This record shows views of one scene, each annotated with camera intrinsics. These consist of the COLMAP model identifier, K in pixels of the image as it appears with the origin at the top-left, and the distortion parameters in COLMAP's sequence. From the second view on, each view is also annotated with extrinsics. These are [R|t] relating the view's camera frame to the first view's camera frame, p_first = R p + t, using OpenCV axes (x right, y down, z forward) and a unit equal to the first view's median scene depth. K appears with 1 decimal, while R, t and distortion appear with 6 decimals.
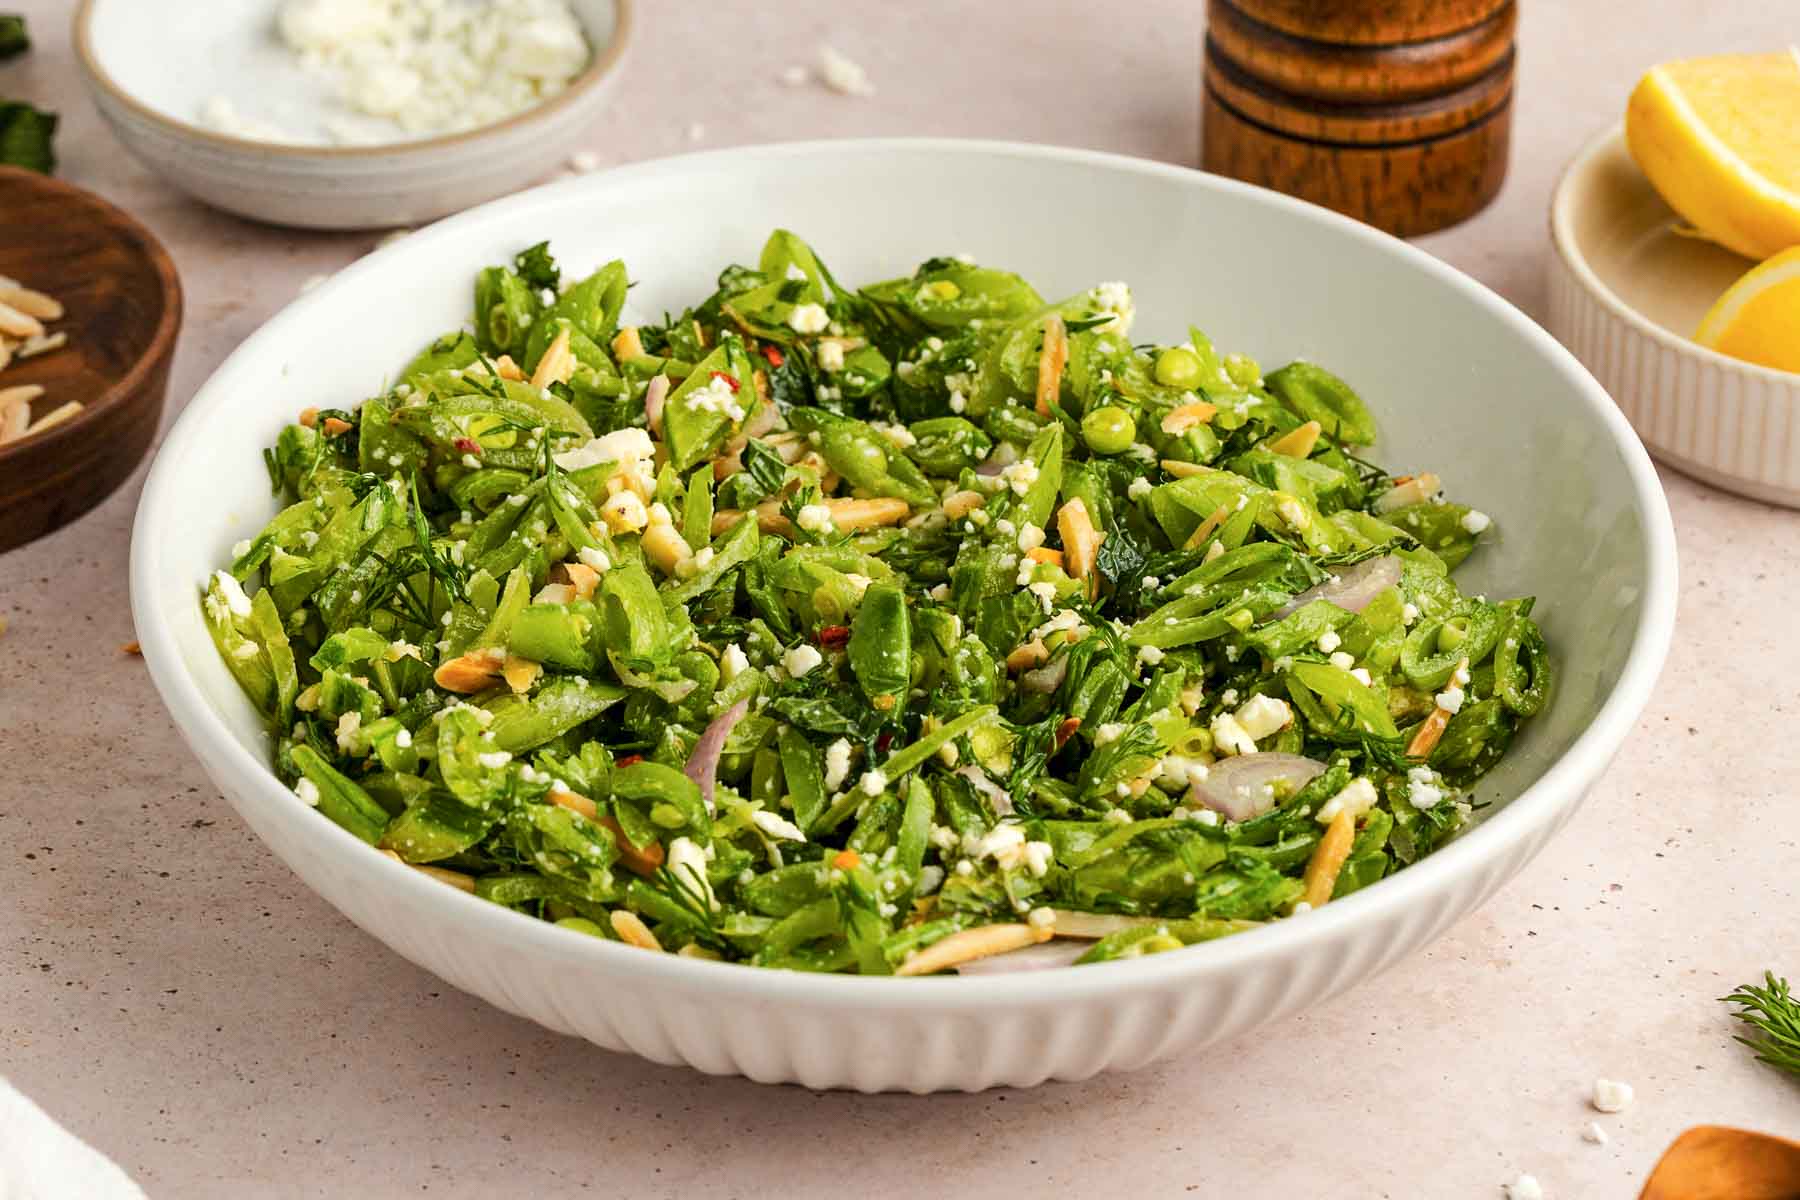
lens RADIAL K [[5182.9, 0, 899.9], [0, 5182.9, 600.0], [0, 0, 1]] dist [-0.143378, 0.000000]
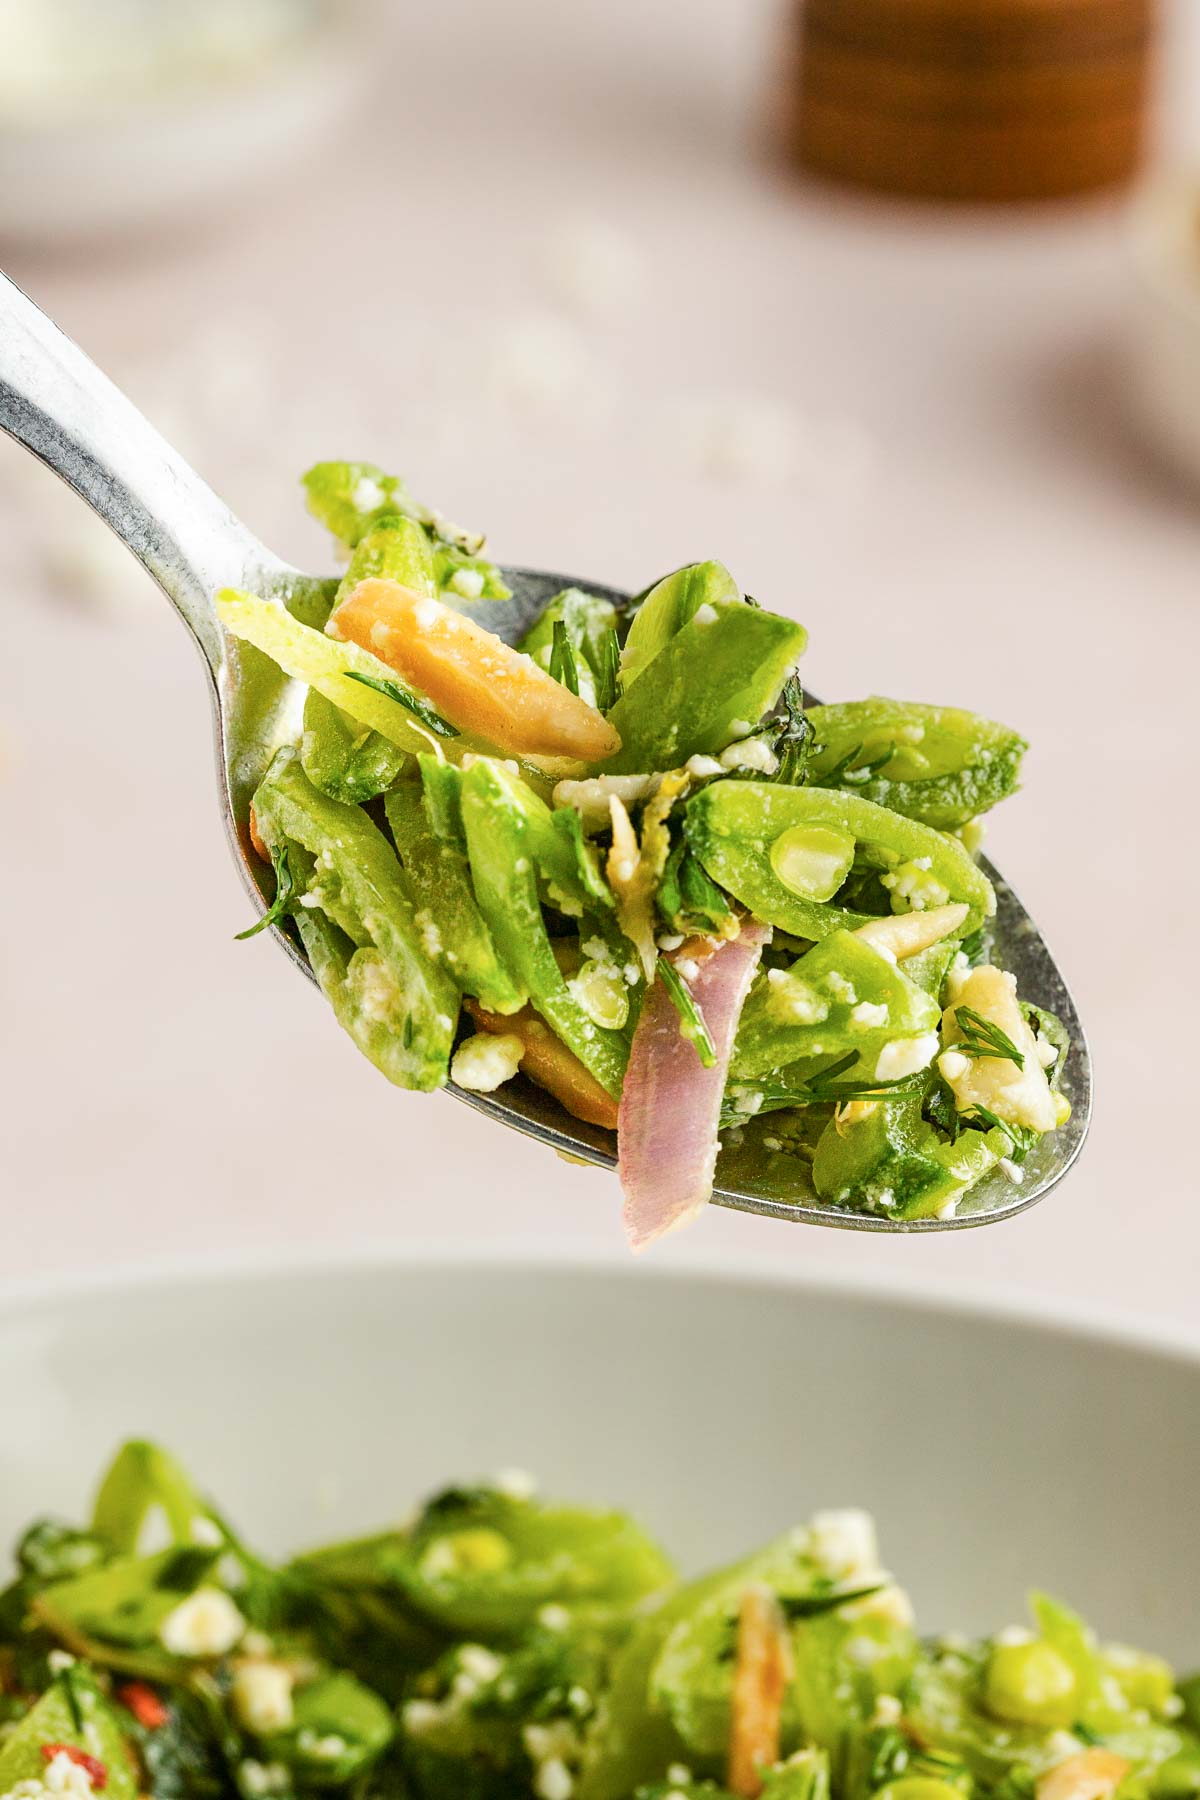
lens RADIAL K [[5182.9, 0, 600.0], [0, 5182.9, 900.0], [0, 0, 1]] dist [-0.143378, 0.000000]
pose [[0.981770, -0.025833, 0.188308, -0.070774], [0.062948, 0.979003, -0.193884, -0.025118], [-0.179346, 0.202203, 0.962782, 0.522924]]
